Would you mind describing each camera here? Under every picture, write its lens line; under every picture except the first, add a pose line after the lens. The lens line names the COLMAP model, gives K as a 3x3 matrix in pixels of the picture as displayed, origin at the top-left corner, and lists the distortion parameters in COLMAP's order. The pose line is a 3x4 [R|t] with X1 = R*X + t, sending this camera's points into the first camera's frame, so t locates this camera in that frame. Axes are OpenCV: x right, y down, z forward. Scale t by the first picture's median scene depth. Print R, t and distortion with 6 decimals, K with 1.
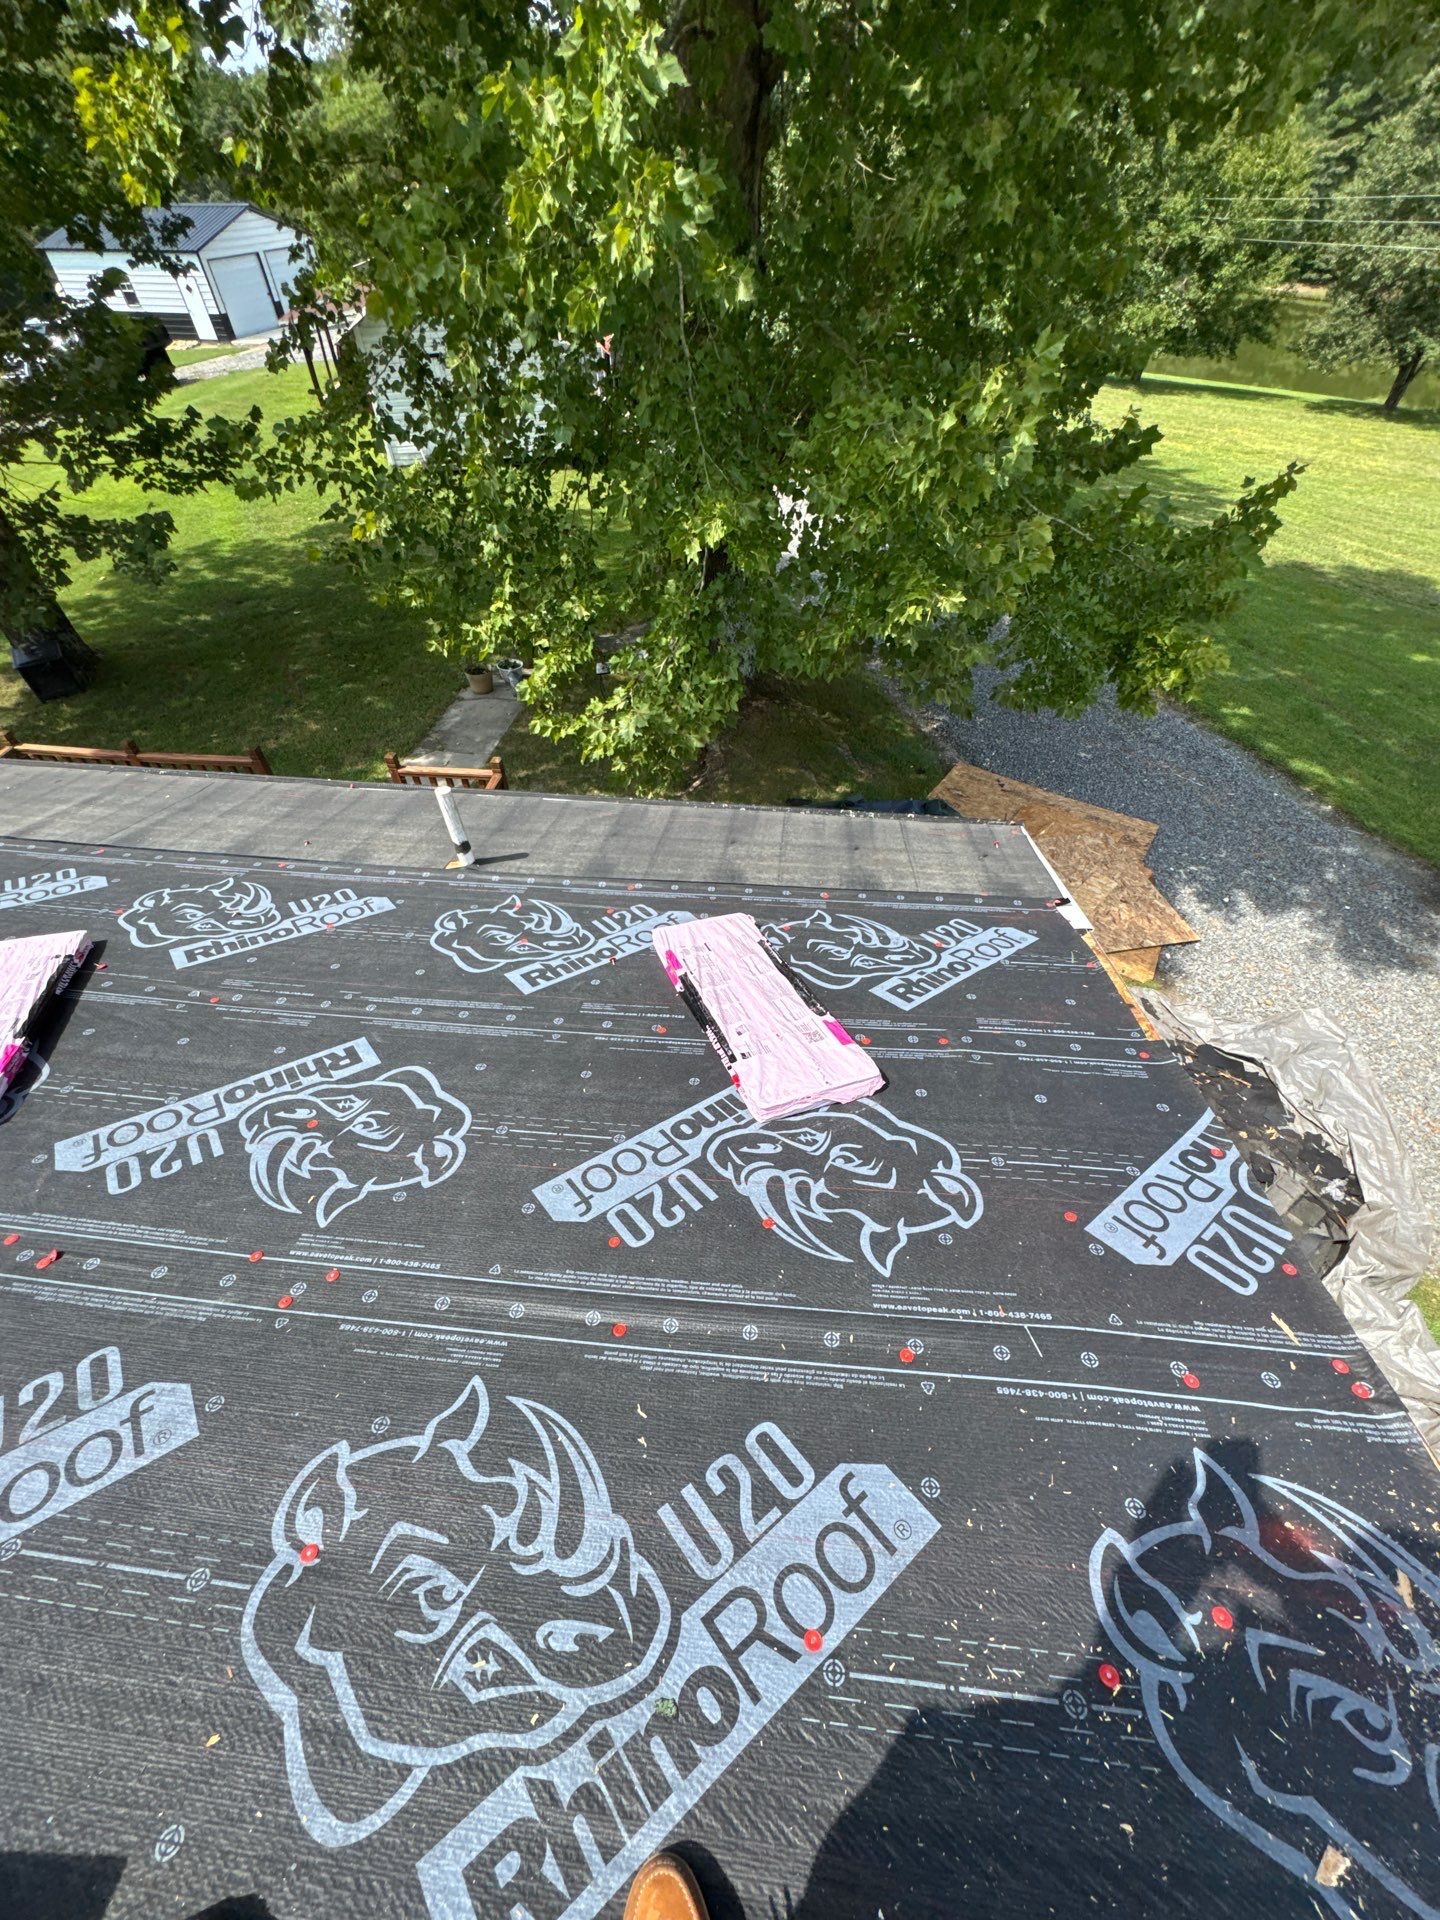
lens RADIAL K [[762.7, 0, 732.0], [0, 762.7, 958.2], [0, 0, 1]] dist [-0.006518, 0.001163]
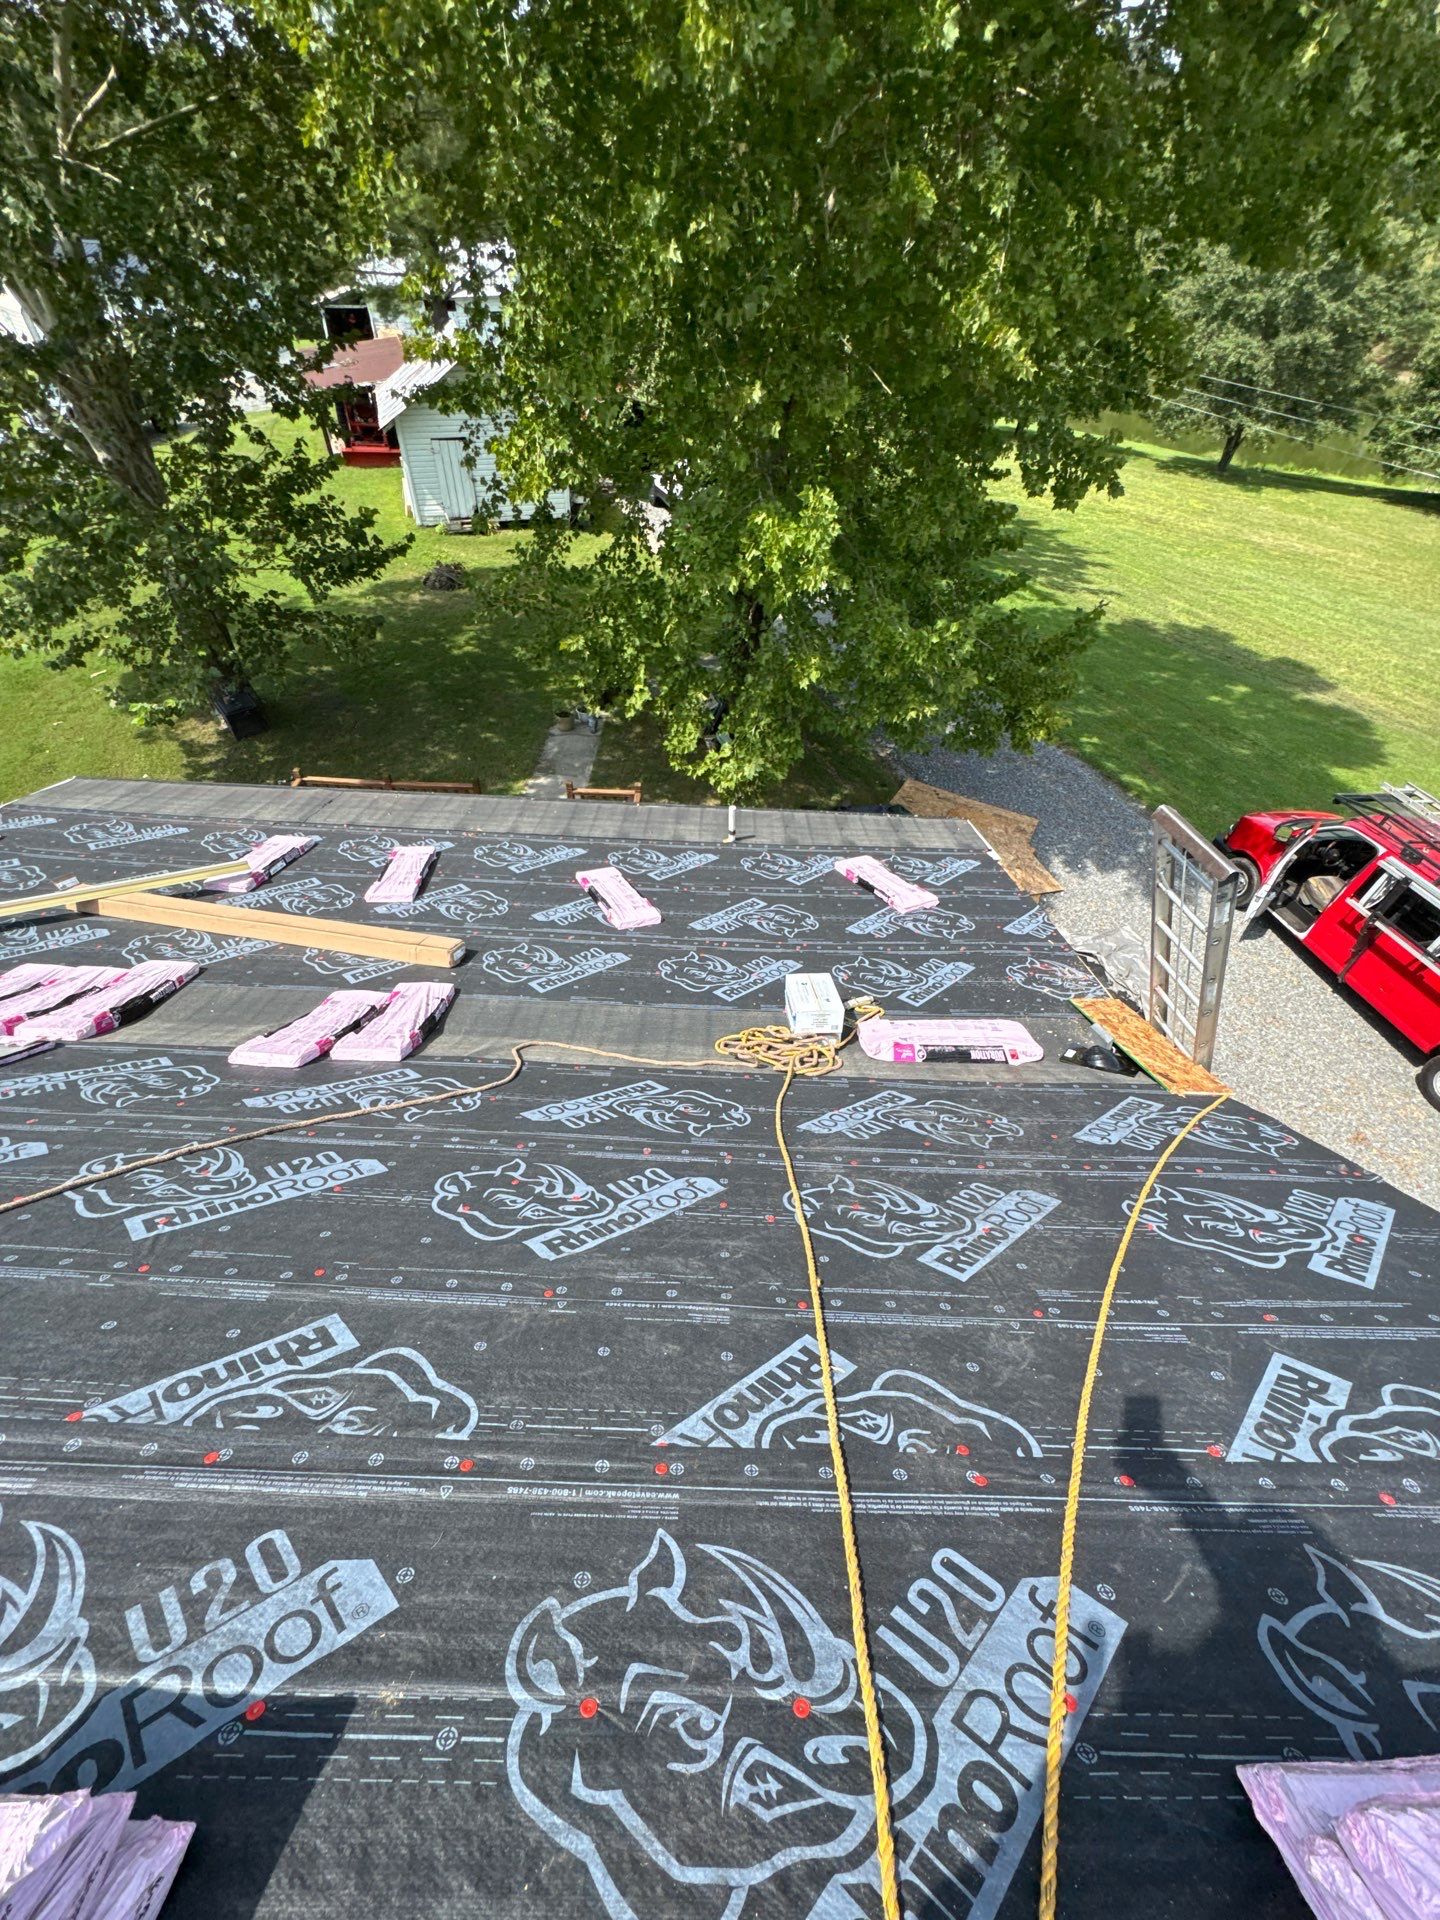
lens RADIAL K [[762.7, 0, 728.4], [0, 762.7, 953.2], [0, 0, 1]] dist [-0.006518, 0.001163]
pose [[0.994433, -0.032246, 0.100316, -0.244204], [0.032986, 0.999439, -0.005733, 0.090471], [-0.100075, 0.009010, 0.994939, -0.503845]]
